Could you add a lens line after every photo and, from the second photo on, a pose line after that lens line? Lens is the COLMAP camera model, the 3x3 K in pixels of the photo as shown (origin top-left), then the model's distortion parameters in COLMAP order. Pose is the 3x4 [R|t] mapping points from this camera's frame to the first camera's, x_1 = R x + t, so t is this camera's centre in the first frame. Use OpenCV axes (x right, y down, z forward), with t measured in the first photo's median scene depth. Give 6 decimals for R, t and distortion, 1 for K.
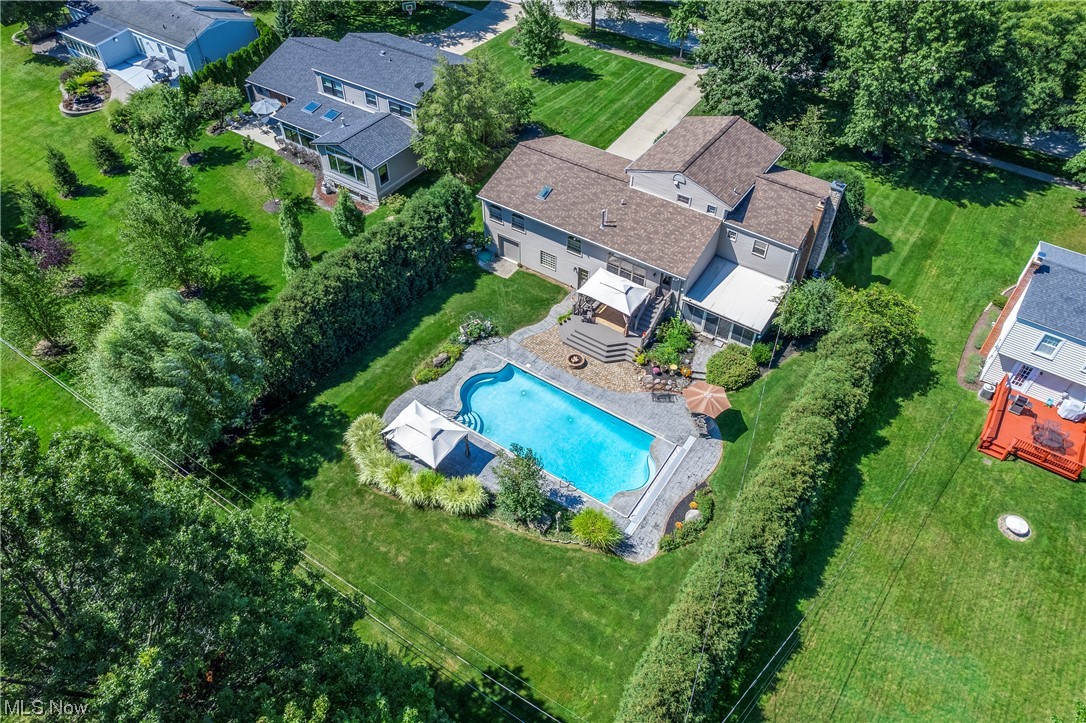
lens RADIAL K [[685.9, 0, 541.0], [0, 685.9, 361.0], [0, 0, 1]] dist [-0.025887, 0.004111]
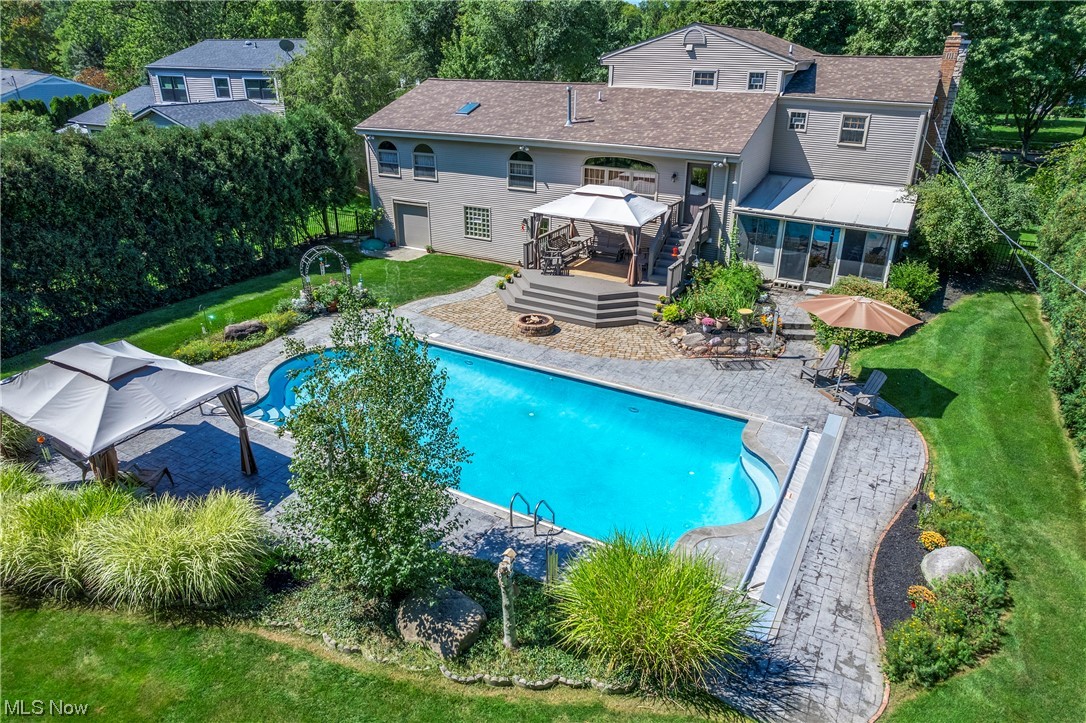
lens RADIAL K [[685.9, 0, 546.4], [0, 685.9, 361.0], [0, 0, 1]] dist [-0.025887, 0.004111]
pose [[0.995609, -0.030600, 0.088472, 0.015229], [0.060296, 0.932538, -0.356001, 0.192456], [-0.071610, 0.359773, 0.930288, 0.565560]]
